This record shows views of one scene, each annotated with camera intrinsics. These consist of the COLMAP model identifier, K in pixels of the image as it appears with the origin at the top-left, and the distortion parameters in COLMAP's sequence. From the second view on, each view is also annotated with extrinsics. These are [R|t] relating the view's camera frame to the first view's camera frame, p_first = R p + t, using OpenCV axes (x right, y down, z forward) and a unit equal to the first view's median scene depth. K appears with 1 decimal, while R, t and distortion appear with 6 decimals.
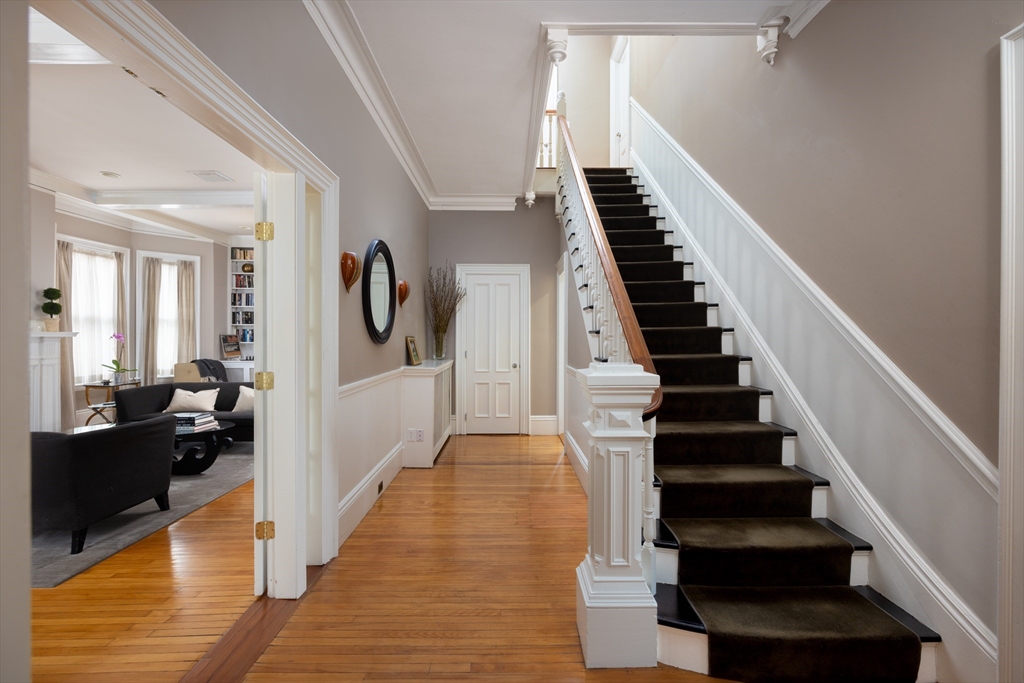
lens RADIAL K [[456.2, 0, 509.5], [0, 456.2, 343.1], [0, 0, 1]] dist [-0.002773, -0.000057]
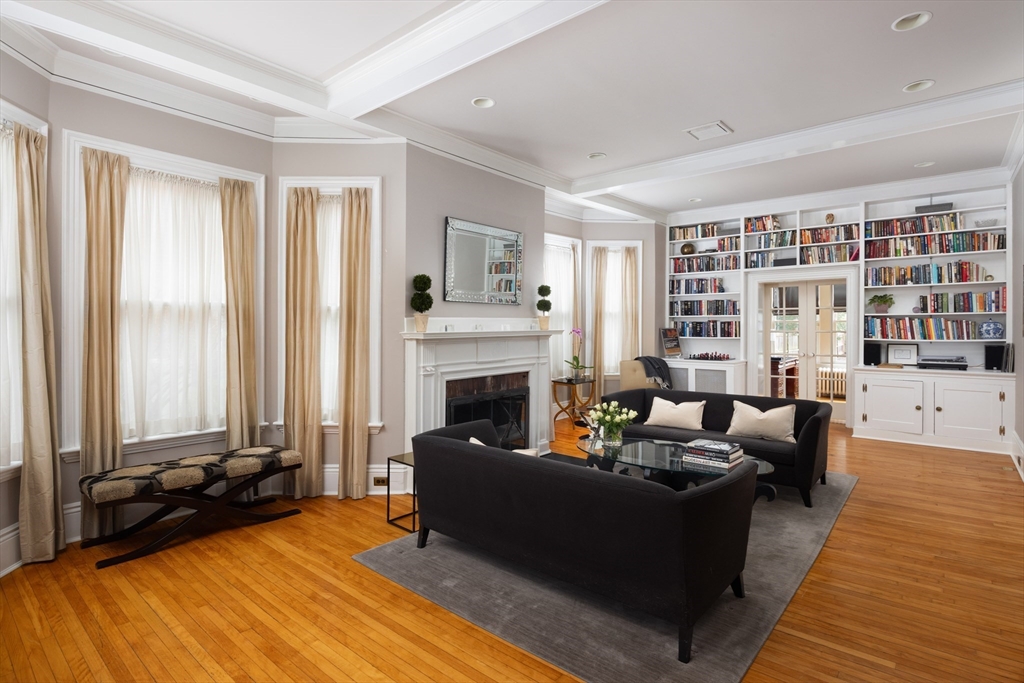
lens RADIAL K [[513.9, 0, 515.8], [0, 513.9, 333.1], [0, 0, 1]] dist [-0.002898, -0.000113]
pose [[0.761413, 0.009310, -0.648200, -0.203563], [-0.005394, 0.999953, 0.008027, -0.015572], [0.648244, -0.002615, 0.761428, 0.071783]]
